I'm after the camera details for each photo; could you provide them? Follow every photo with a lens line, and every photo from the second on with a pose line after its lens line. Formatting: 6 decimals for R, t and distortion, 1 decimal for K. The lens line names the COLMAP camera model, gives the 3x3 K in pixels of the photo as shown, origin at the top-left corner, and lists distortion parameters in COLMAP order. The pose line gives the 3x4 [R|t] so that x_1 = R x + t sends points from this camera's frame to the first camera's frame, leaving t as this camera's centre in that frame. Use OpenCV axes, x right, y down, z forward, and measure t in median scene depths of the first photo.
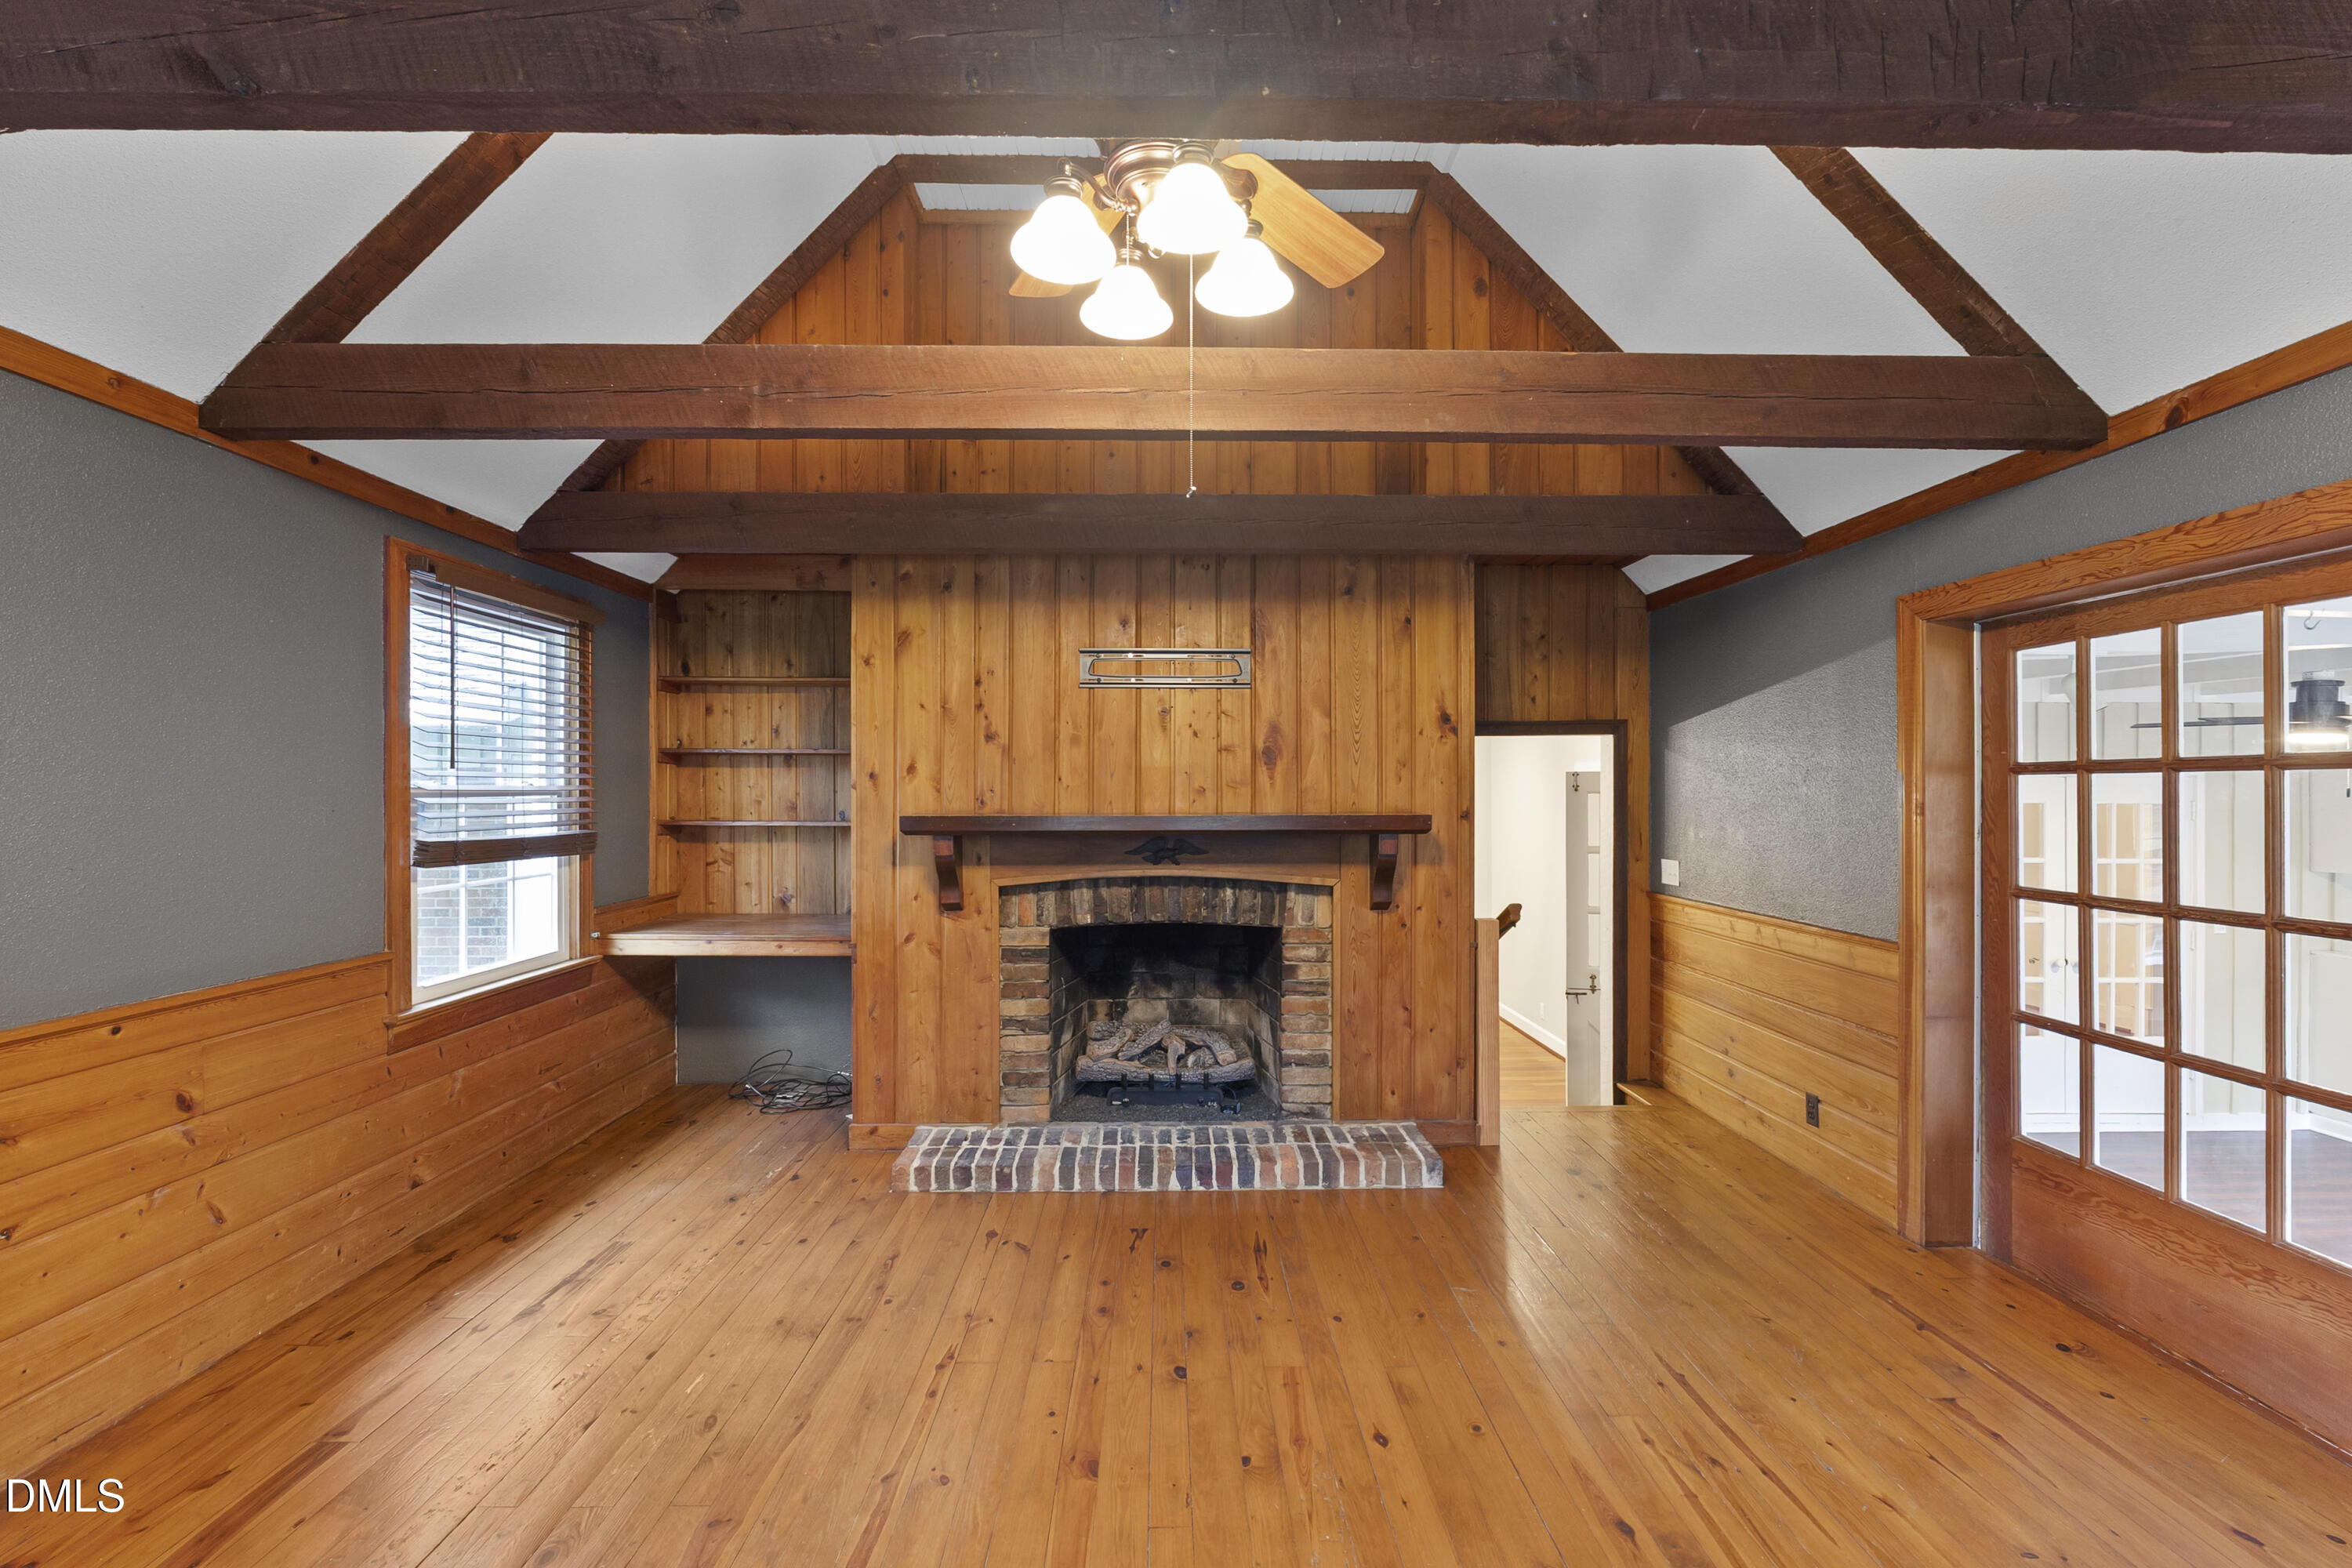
lens RADIAL K [[1049.8, 0, 1166.0], [0, 1049.8, 800.5], [0, 0, 1]] dist [-0.000115, 0.000172]
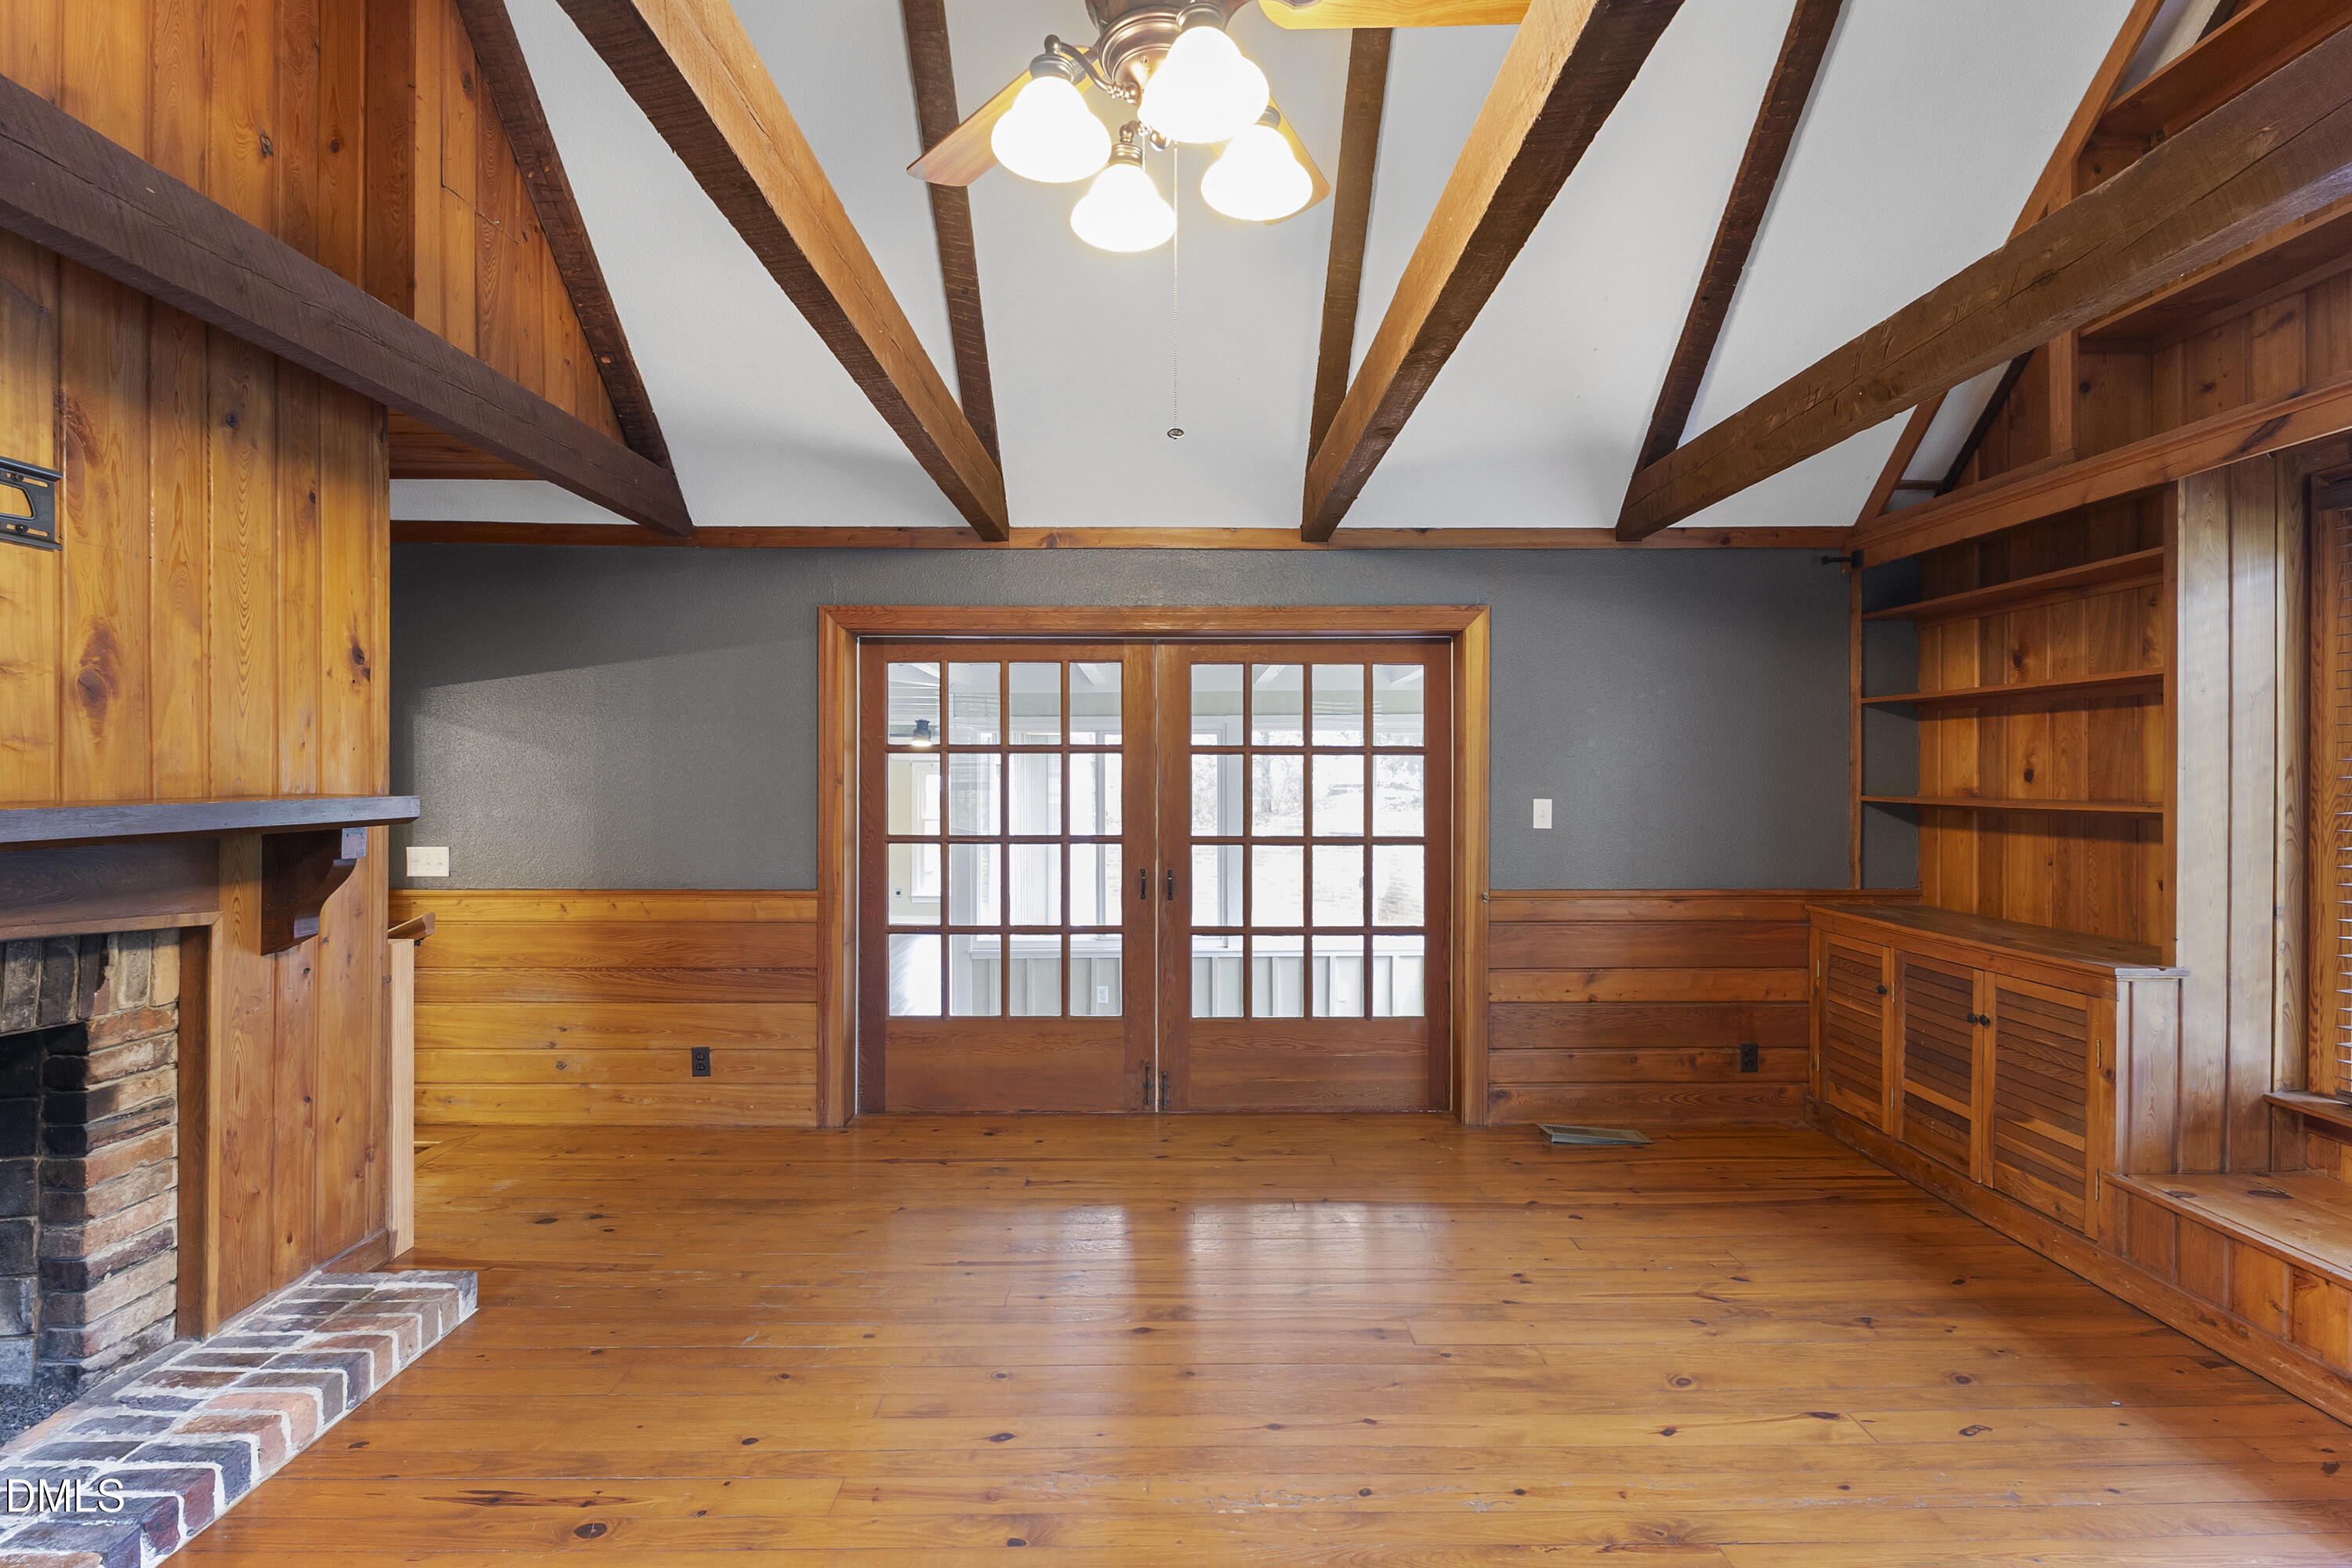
lens RADIAL K [[1052.9, 0, 1186.5], [0, 1052.9, 773.6], [0, 0, 1]] dist [0.000439, -0.000089]
pose [[-0.012544, -0.002895, 0.999917, -0.433838], [0.006542, 0.999974, 0.002978, 0.000460], [-0.999900, 0.006579, -0.012524, 0.481356]]
